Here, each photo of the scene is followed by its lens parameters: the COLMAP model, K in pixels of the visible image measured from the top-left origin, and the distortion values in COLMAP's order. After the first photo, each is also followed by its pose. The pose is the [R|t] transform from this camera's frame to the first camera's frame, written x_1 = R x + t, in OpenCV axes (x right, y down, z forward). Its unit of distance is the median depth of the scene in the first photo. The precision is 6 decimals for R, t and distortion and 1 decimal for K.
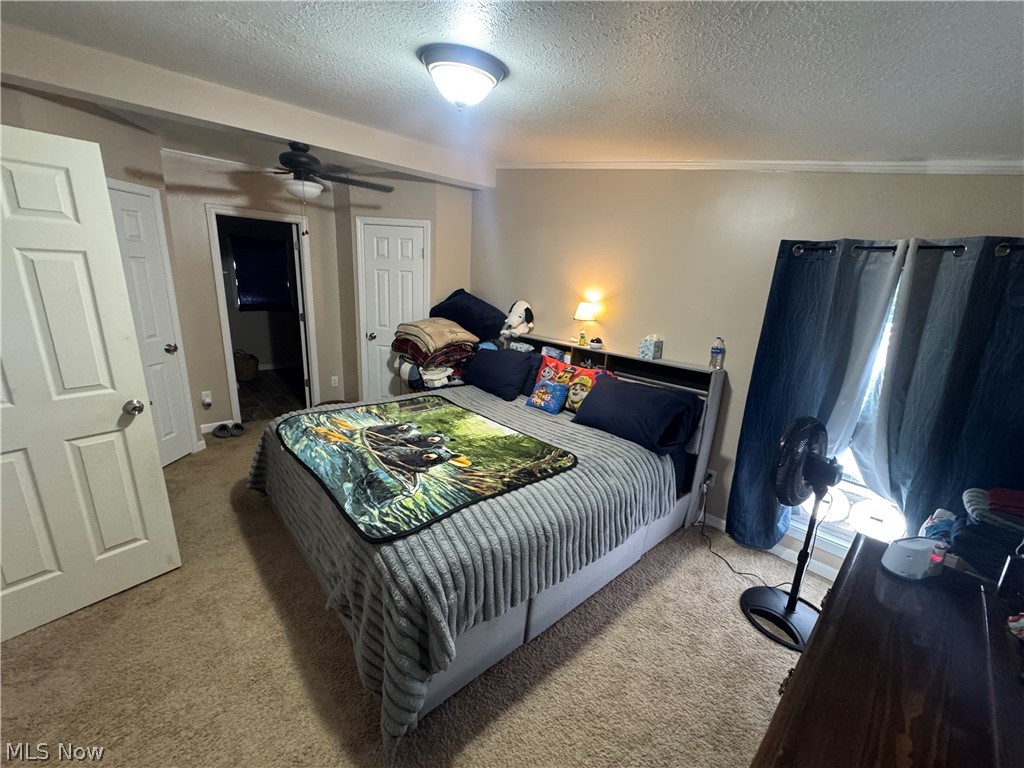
lens RADIAL K [[409.3, 0, 511.7], [0, 409.3, 382.1], [0, 0, 1]] dist [0.021893, -0.000407]
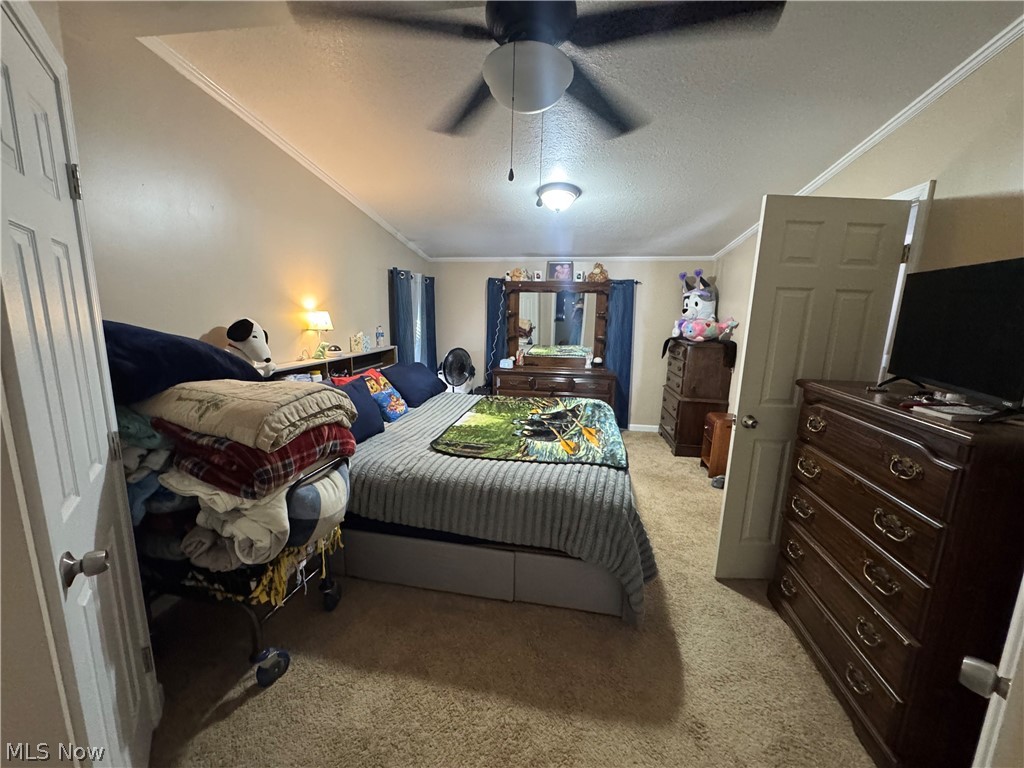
lens RADIAL K [[409.3, 0, 510.4], [0, 409.3, 382.1], [0, 0, 1]] dist [0.021893, -0.000407]
pose [[-0.609721, -0.201859, 0.766481, -0.960528], [0.150850, 0.919799, 0.362235, -0.378496], [-0.778129, 0.336486, -0.530371, 1.453985]]
